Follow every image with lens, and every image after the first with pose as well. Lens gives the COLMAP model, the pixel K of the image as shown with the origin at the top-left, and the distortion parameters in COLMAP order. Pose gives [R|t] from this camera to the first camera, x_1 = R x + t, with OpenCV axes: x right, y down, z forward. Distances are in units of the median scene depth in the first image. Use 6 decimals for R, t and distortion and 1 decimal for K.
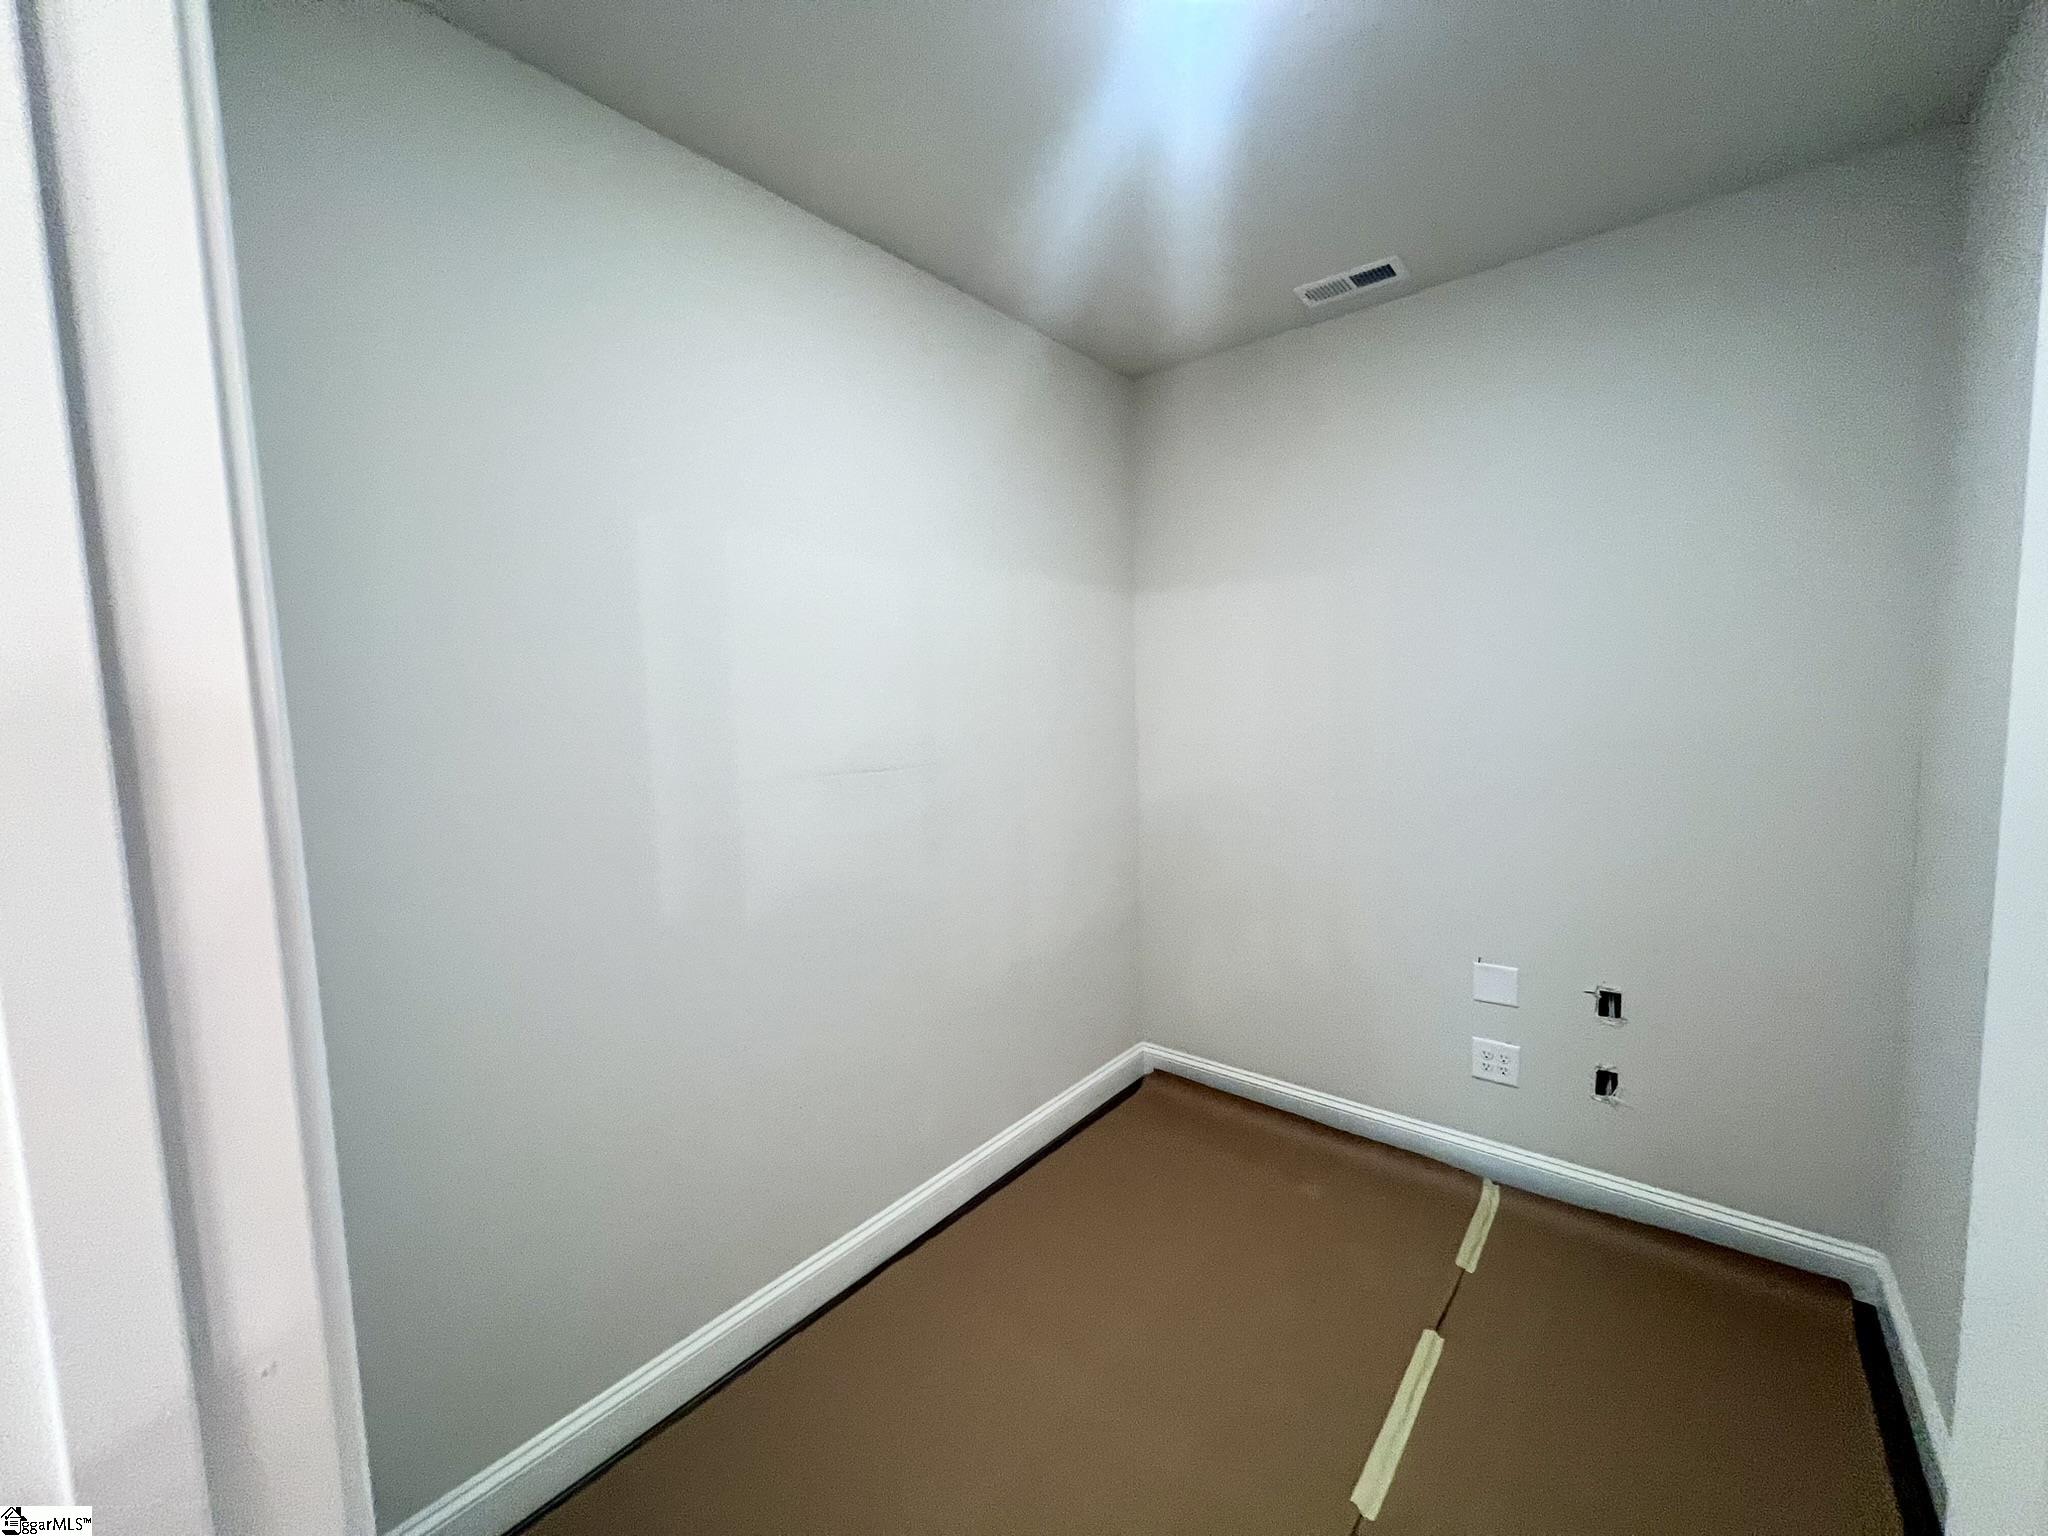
lens RADIAL K [[813.8, 0, 1024.4], [0, 813.8, 765.3], [0, 0, 1]] dist [-0.000410, 0.000535]
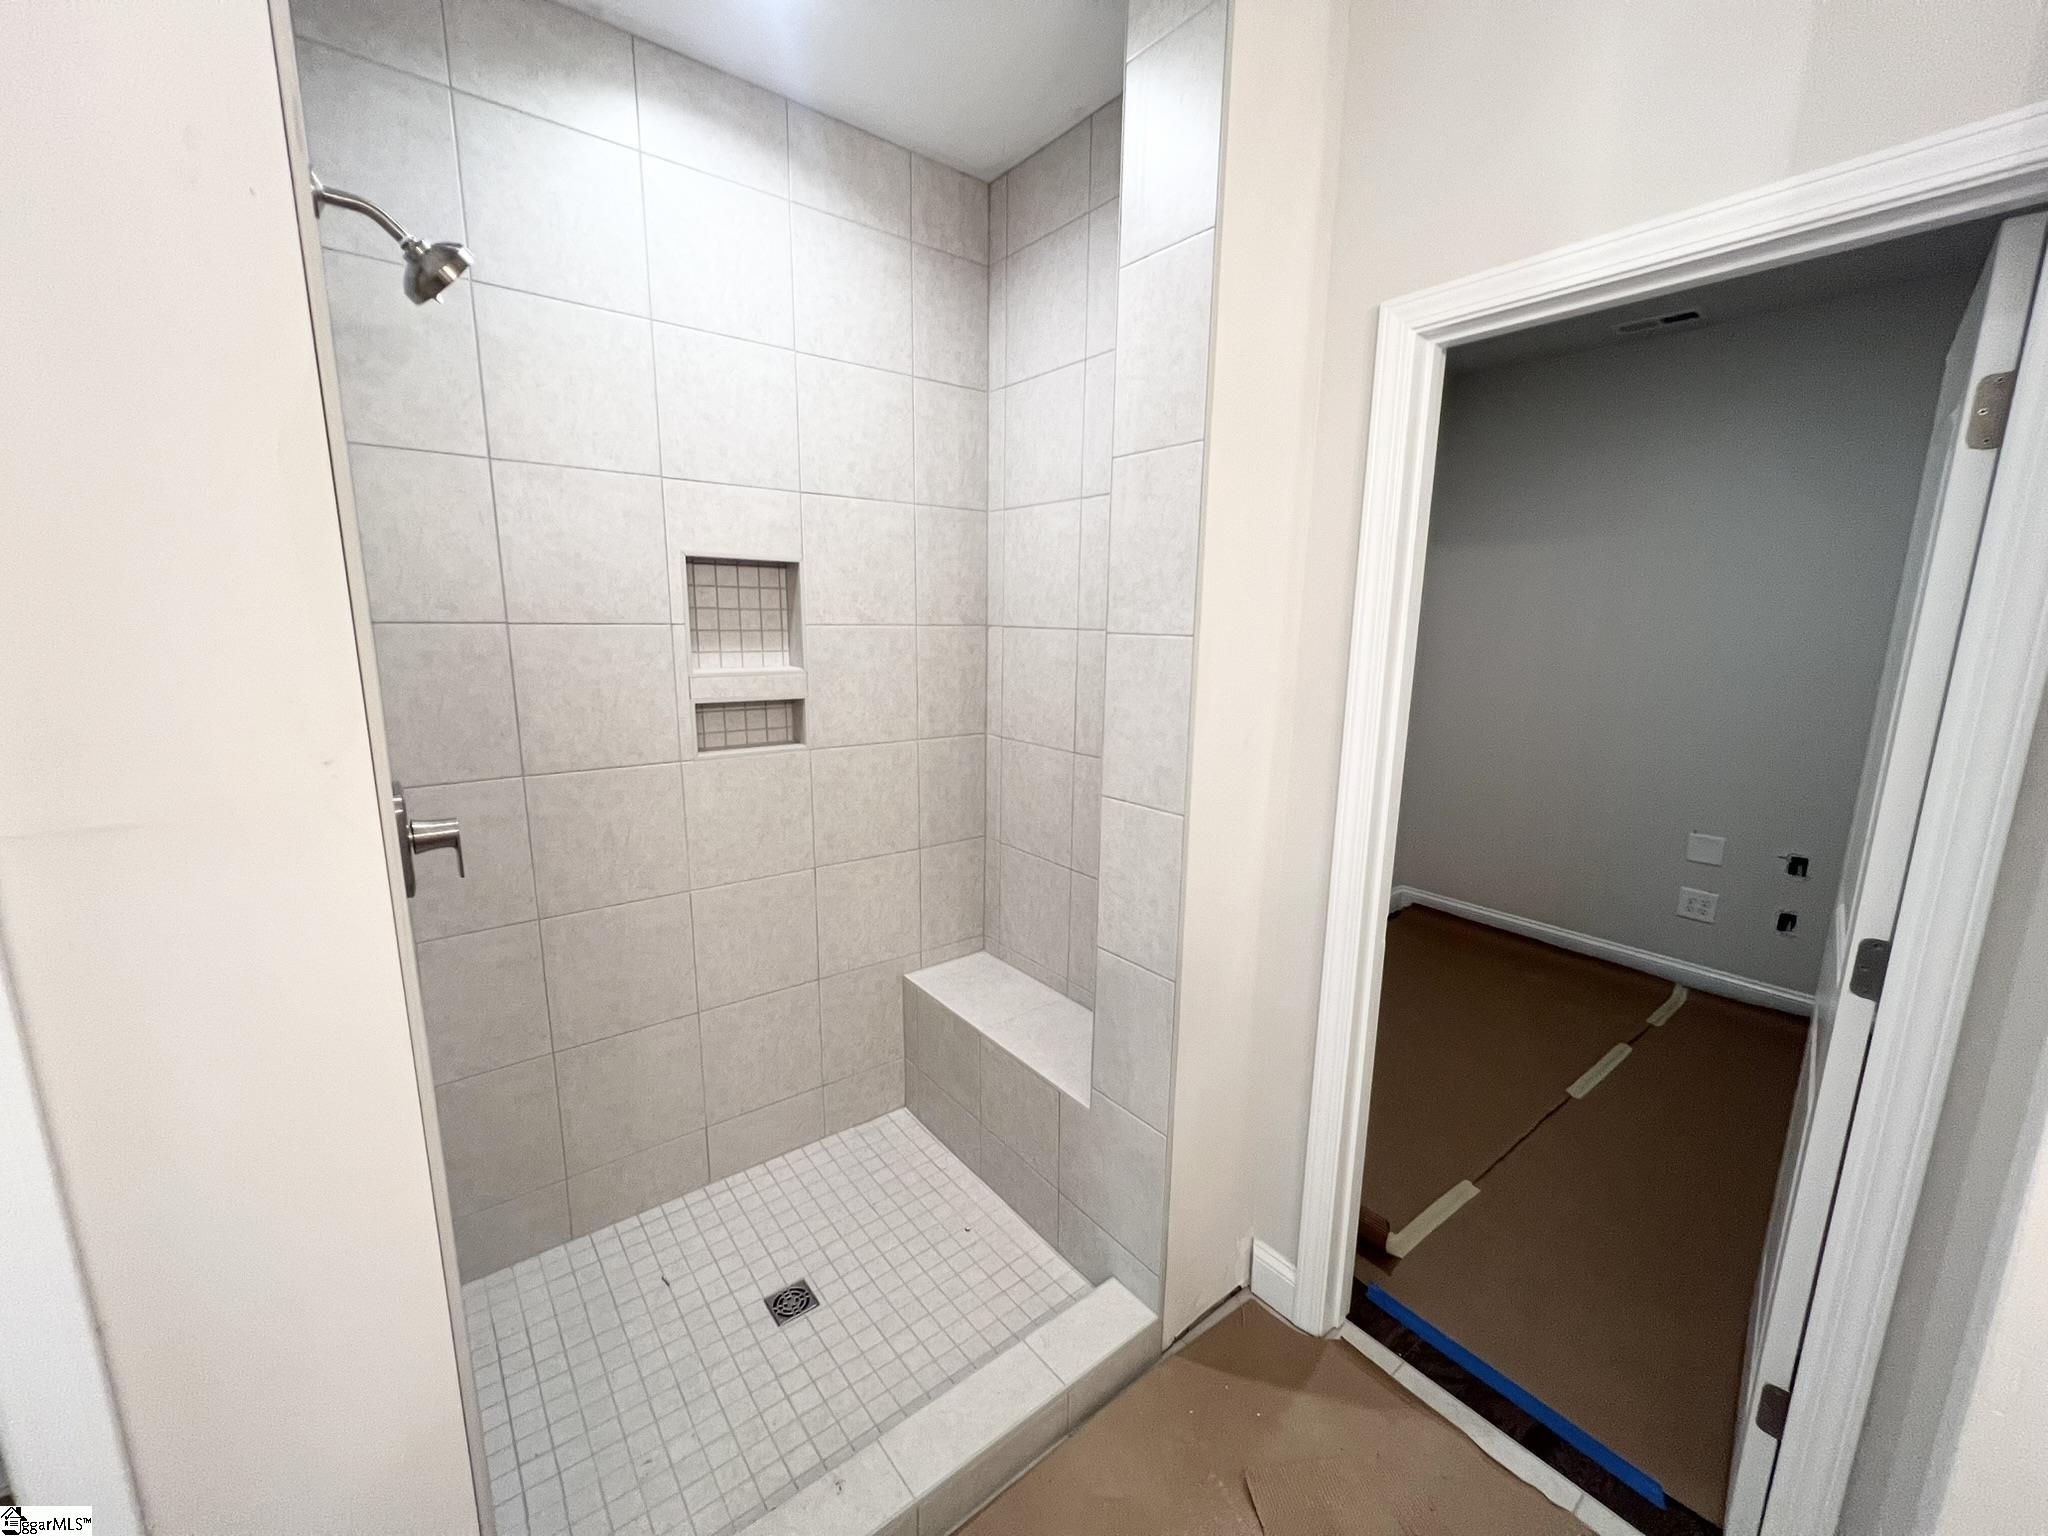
lens RADIAL K [[813.8, 0, 1024.9], [0, 813.8, 769.7], [0, 0, 1]] dist [-0.000410, 0.000535]
pose [[0.976357, 0.082540, -0.199784, -0.291707], [-0.063327, 0.992896, 0.100730, 0.072973], [0.206679, -0.085696, 0.974649, -0.587414]]
